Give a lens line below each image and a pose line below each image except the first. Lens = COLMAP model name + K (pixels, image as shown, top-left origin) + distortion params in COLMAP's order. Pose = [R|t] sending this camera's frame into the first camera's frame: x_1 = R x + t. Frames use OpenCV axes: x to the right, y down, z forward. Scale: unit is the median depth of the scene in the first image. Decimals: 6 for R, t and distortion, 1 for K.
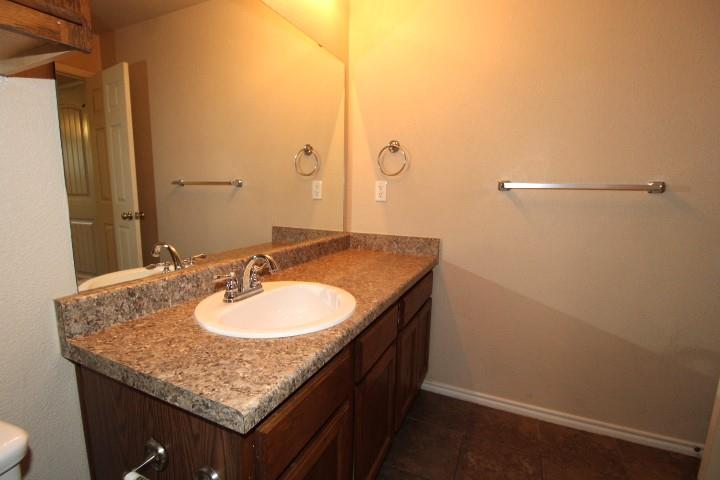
lens RADIAL K [[337.2, 0, 360.9], [0, 337.2, 239.5], [0, 0, 1]] dist [-0.004838, -0.009577]
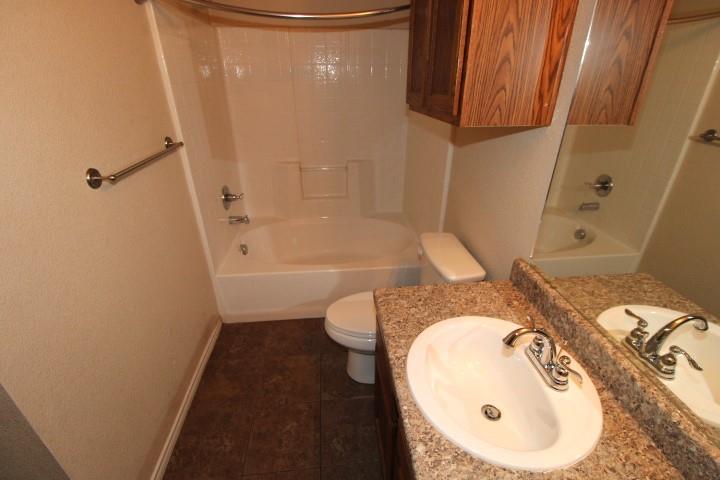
lens RADIAL K [[337.2, 0, 358.2], [0, 337.2, 243.6], [0, 0, 1]] dist [-0.004838, -0.009577]
pose [[-0.865790, 0.210808, -0.453837, 0.484232], [-0.084627, 0.832189, 0.547996, -0.669342], [0.493200, 0.512856, -0.702661, 1.605720]]
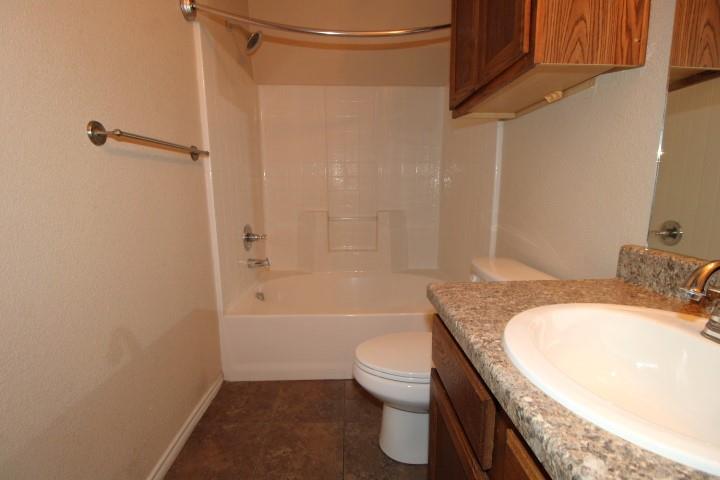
lens RADIAL K [[337.2, 0, 358.1], [0, 337.2, 240.1], [0, 0, 1]] dist [-0.004838, -0.009577]
pose [[-0.896757, 0.058098, -0.438694, 0.458010], [-0.074985, 0.957059, 0.280029, -0.092408], [0.436125, 0.284013, -0.853892, 1.480493]]
